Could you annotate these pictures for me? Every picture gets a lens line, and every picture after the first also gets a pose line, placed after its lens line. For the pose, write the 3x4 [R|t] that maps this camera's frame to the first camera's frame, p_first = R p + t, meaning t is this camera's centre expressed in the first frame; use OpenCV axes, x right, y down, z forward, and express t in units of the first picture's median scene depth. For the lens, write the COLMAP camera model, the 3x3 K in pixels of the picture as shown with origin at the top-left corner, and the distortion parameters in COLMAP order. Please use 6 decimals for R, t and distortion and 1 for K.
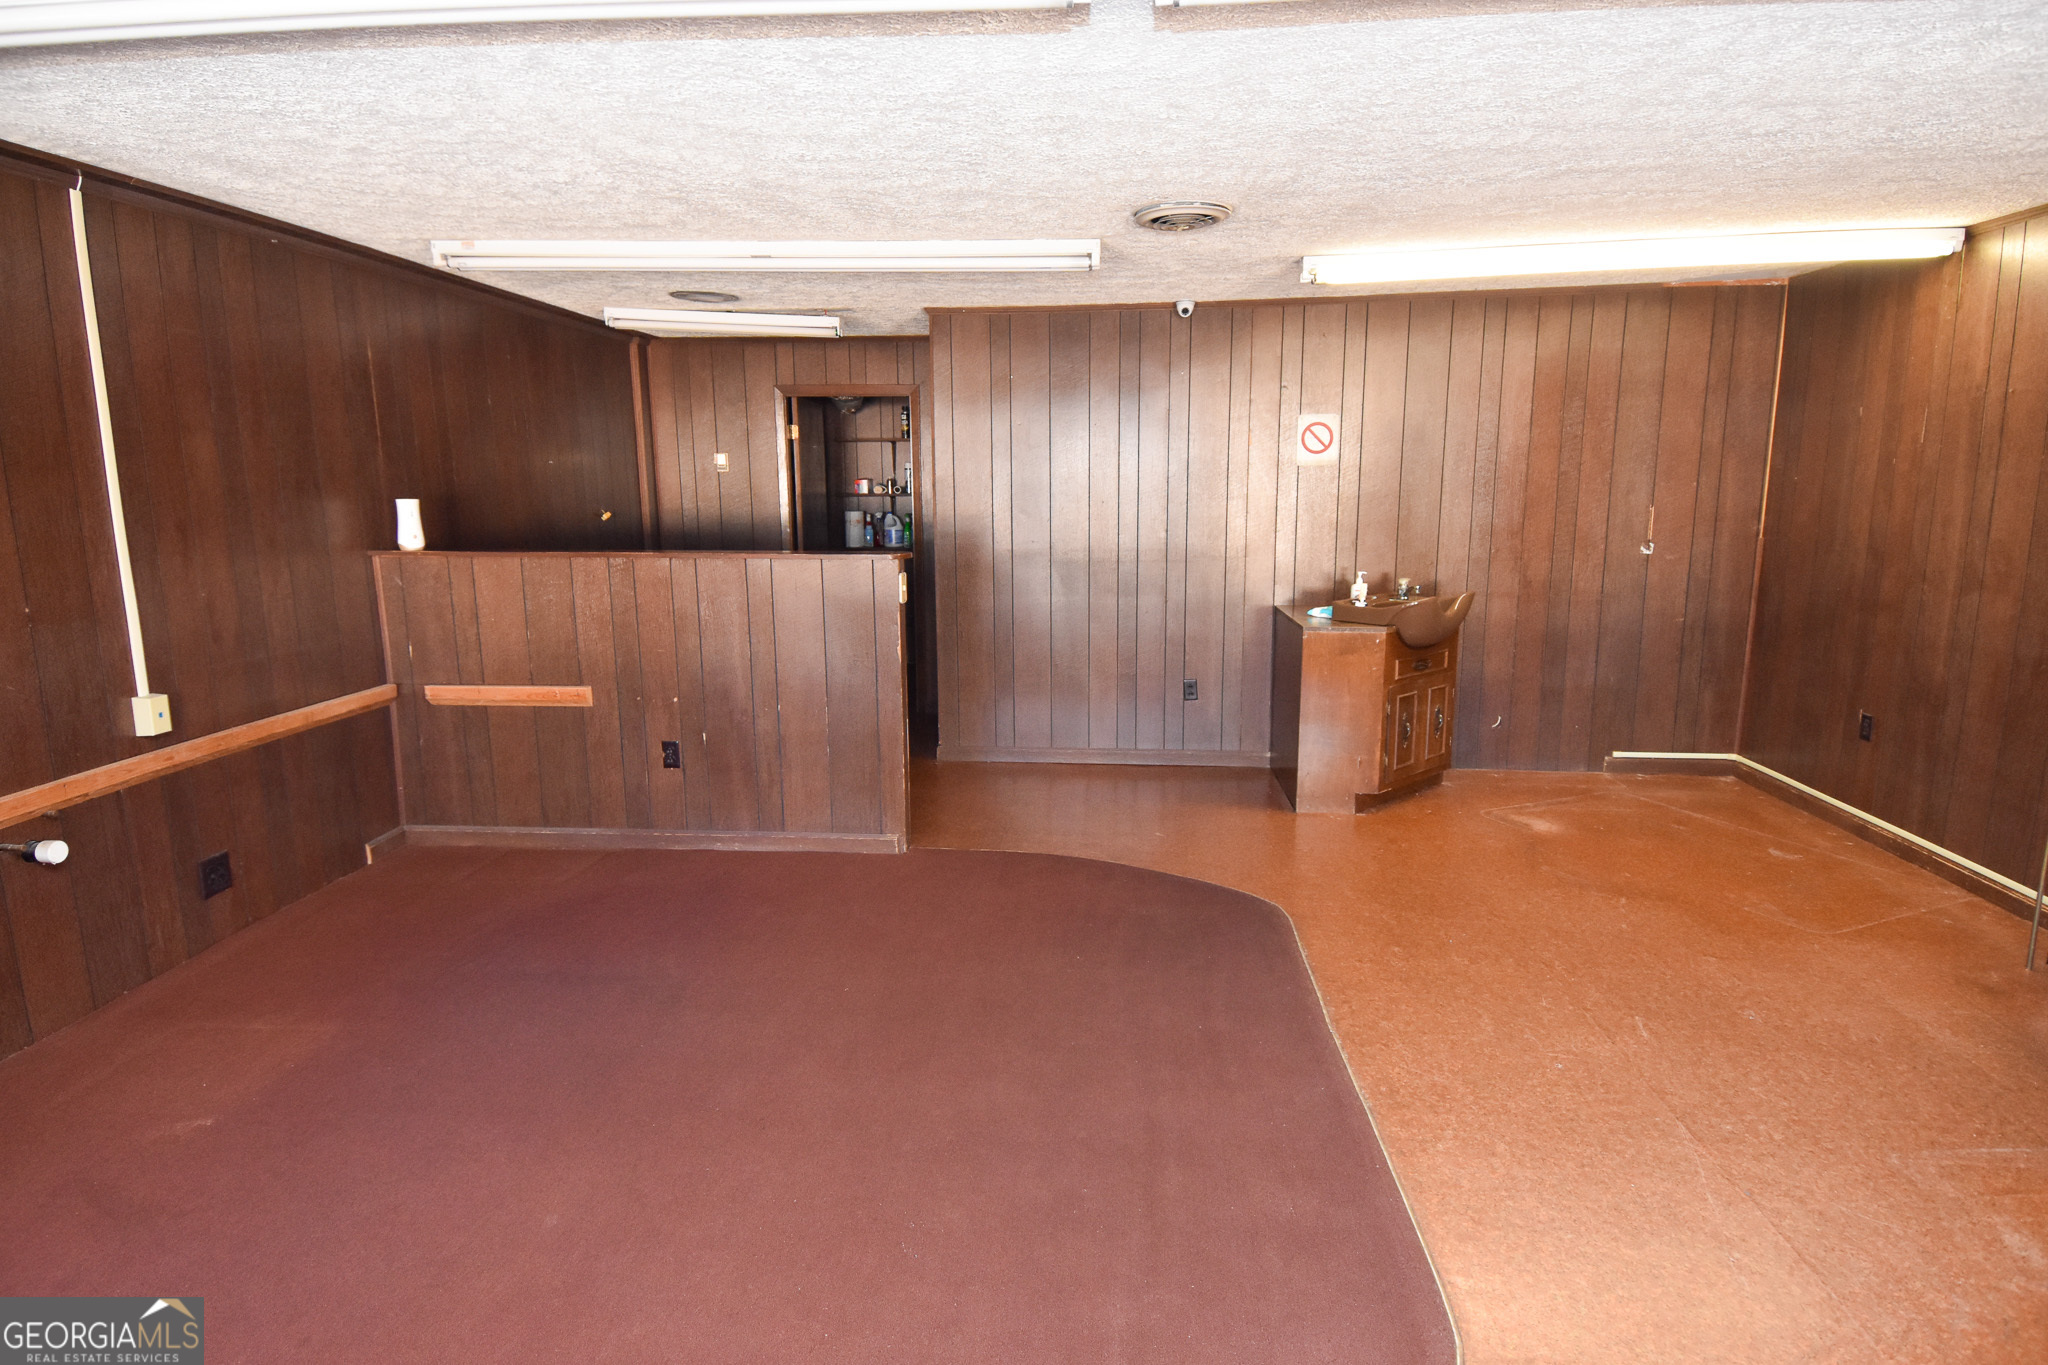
lens RADIAL K [[1088.7, 0, 1020.6], [0, 1088.7, 666.6], [0, 0, 1]] dist [0.055997, -0.059568]
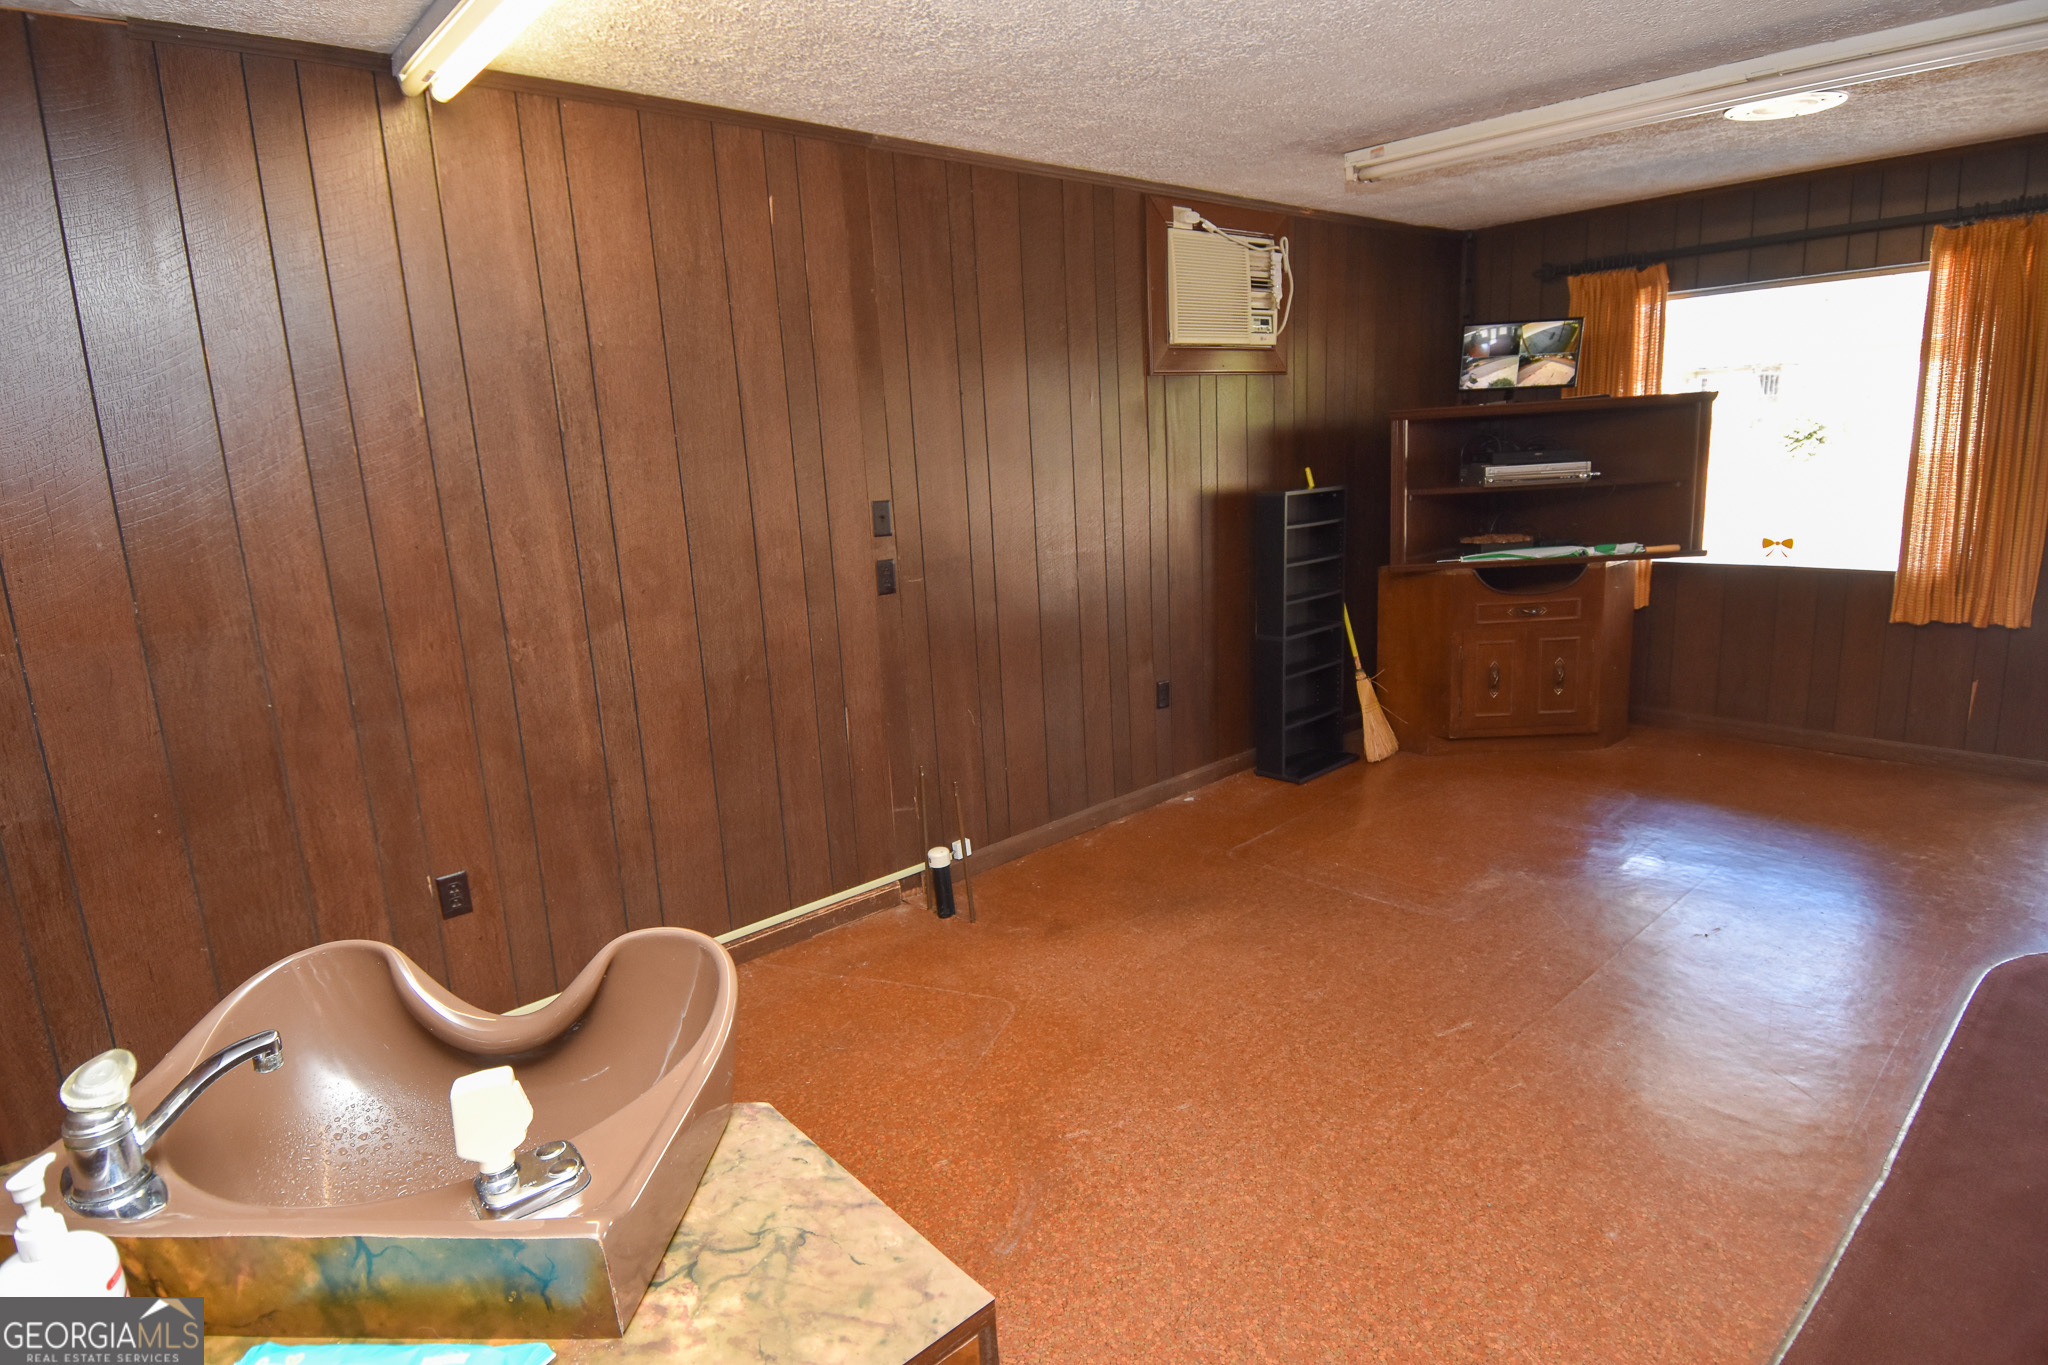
lens RADIAL K [[1063.5, 0, 1025.2], [0, 1063.5, 668.7], [0, 0, 1]] dist [0.052647, -0.057051]
pose [[-0.710290, -0.101694, 0.696525, 0.151678], [0.177294, 0.931763, 0.316837, -0.190577], [-0.681216, 0.348535, -0.643791, 1.123985]]
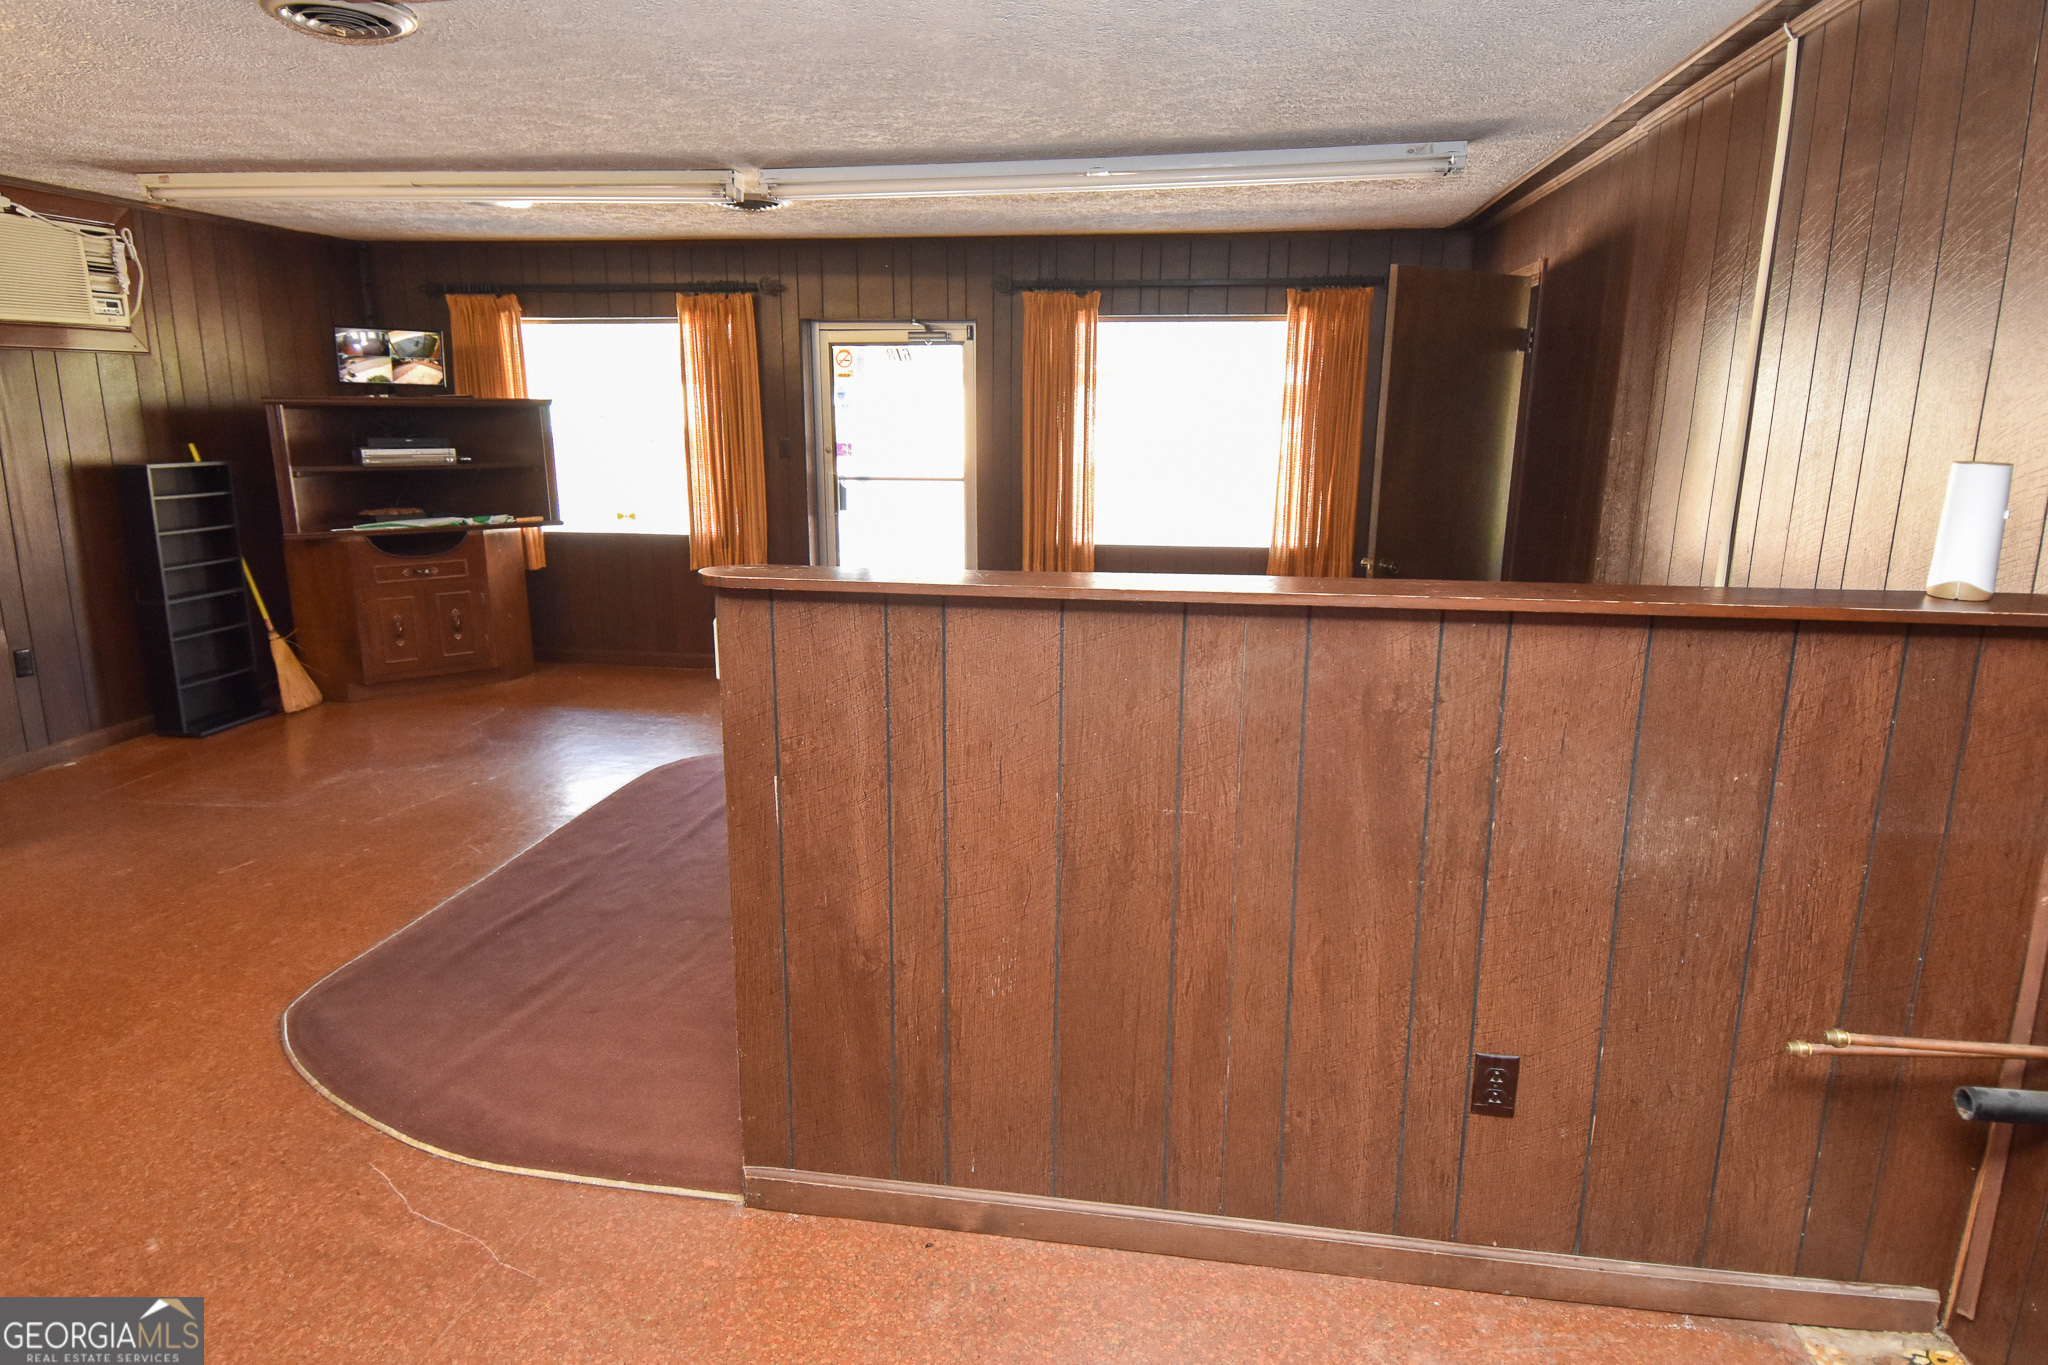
lens RADIAL K [[1145.4, 0, 1022.1], [0, 1145.4, 668.6], [0, 0, 1]] dist [0.059046, -0.062054]
pose [[-0.997247, -0.015602, 0.072491, -0.250465], [0.013381, 0.923697, 0.382890, -0.228353], [-0.072934, 0.382806, -0.920945, 1.332656]]
